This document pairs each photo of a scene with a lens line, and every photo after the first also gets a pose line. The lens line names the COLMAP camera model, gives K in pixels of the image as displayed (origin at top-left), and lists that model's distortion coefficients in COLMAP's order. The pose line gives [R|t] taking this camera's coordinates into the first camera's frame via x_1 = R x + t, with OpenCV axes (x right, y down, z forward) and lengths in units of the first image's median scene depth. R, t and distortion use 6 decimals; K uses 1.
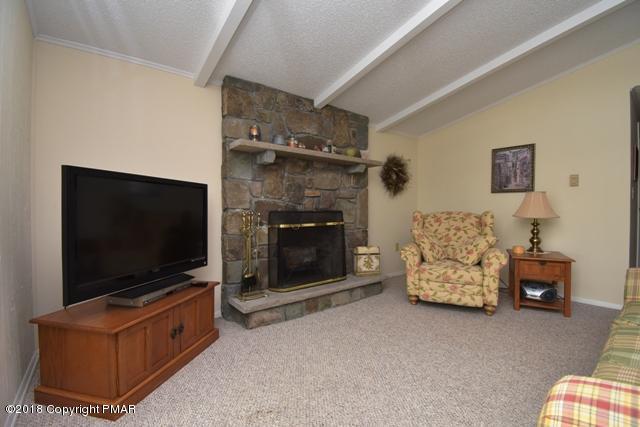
lens RADIAL K [[282.8, 0, 320.0], [0, 282.8, 213.3], [0, 0, 1]] dist [-0.000392, -0.012289]
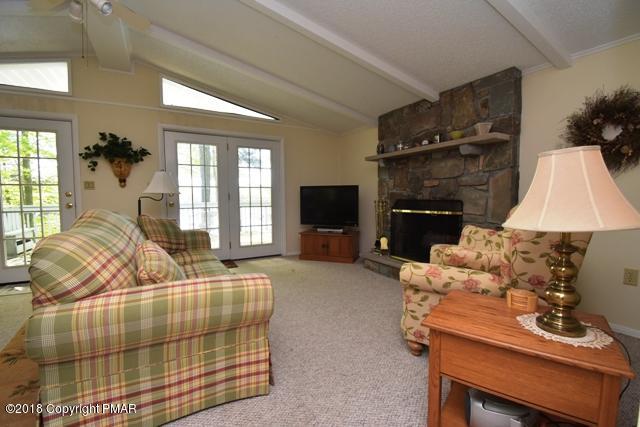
lens RADIAL K [[282.8, 0, 324.5], [0, 282.8, 214.9], [0, 0, 1]] dist [-0.000392, -0.012289]
pose [[-0.148800, 0.064578, -0.986756, 1.129023], [-0.006155, 0.997786, 0.066227, -0.019991], [0.988848, 0.015928, -0.148073, 0.769547]]
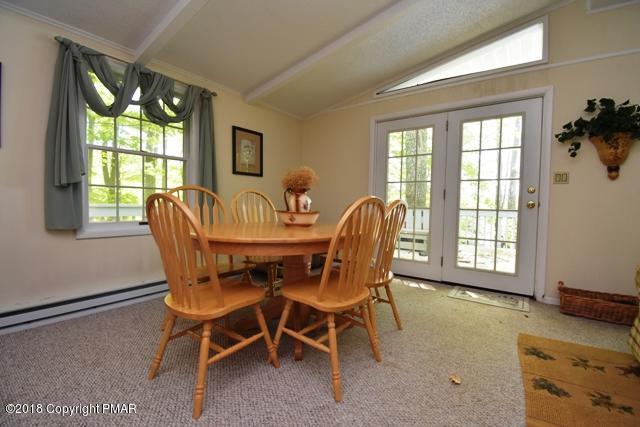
lens RADIAL K [[282.8, 0, 320.8], [0, 282.8, 214.3], [0, 0, 1]] dist [-0.000392, -0.012289]
pose [[-0.961170, -0.015804, -0.275505, 1.042629], [-0.028839, 0.998645, 0.043326, 0.037302], [0.274447, 0.049589, -0.960323, 0.226594]]
